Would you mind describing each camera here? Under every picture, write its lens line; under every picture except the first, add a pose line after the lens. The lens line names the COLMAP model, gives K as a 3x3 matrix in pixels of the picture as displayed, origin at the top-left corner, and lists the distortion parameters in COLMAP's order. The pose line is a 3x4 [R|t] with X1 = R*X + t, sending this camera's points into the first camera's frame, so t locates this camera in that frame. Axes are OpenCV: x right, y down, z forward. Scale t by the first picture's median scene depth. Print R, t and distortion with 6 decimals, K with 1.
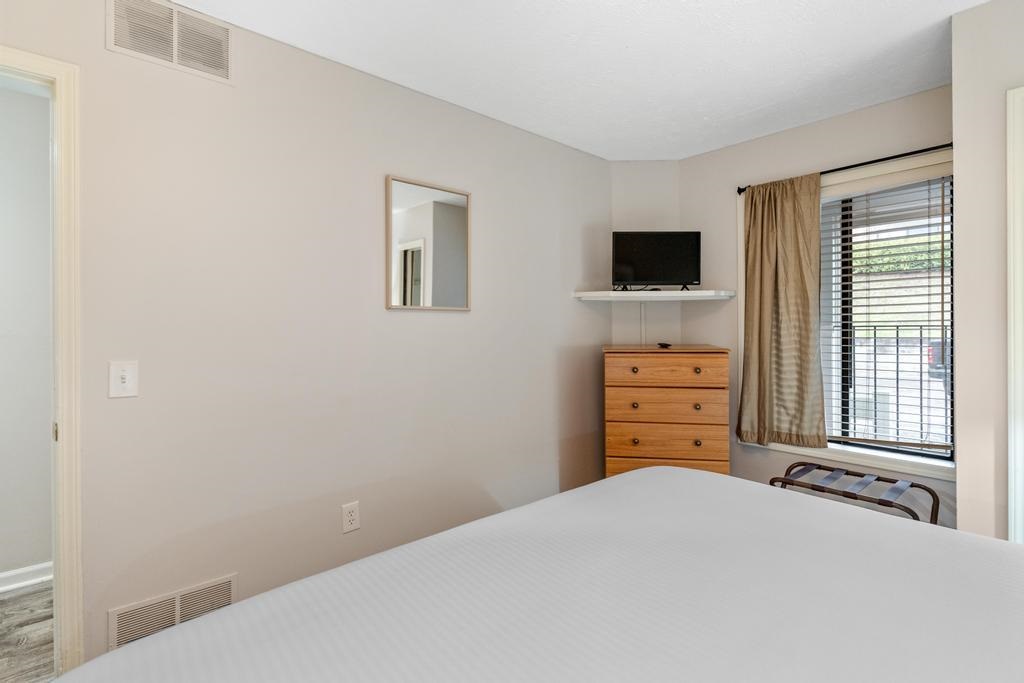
lens RADIAL K [[499.3, 0, 510.9], [0, 499.3, 332.6], [0, 0, 1]] dist [-0.001366, 0.000495]
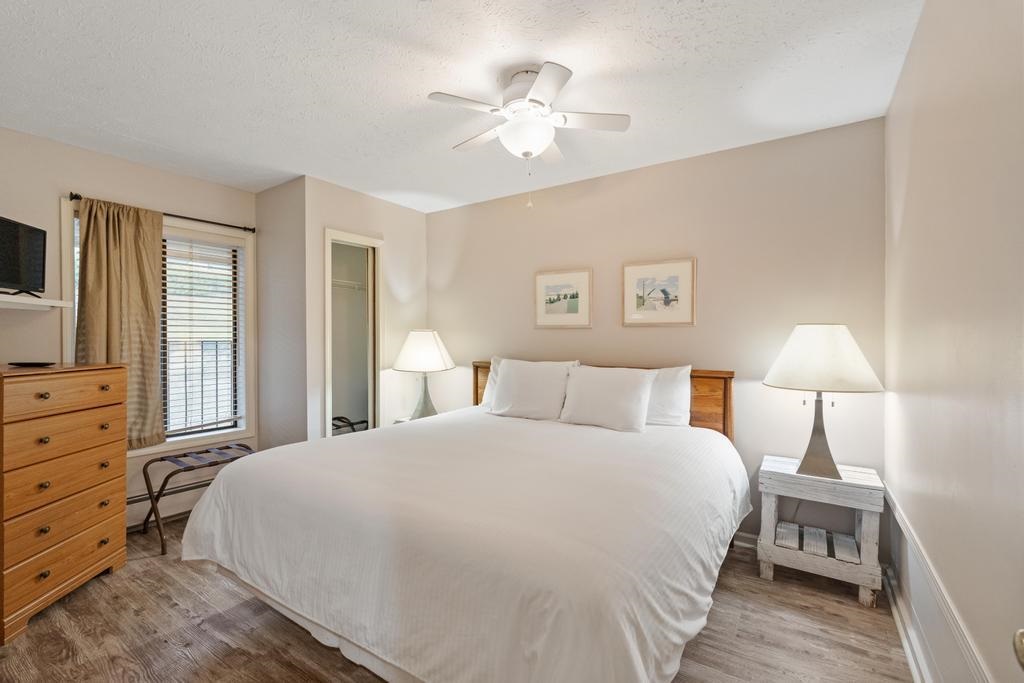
lens RADIAL K [[458.1, 0, 509.2], [0, 458.1, 342.9], [0, 0, 1]] dist [-0.002245, -0.000200]
pose [[-0.249909, -0.001021, 0.968269, -0.628457], [0.011366, 0.999927, 0.003988, -0.003712], [-0.968203, 0.012002, -0.249879, 0.457644]]
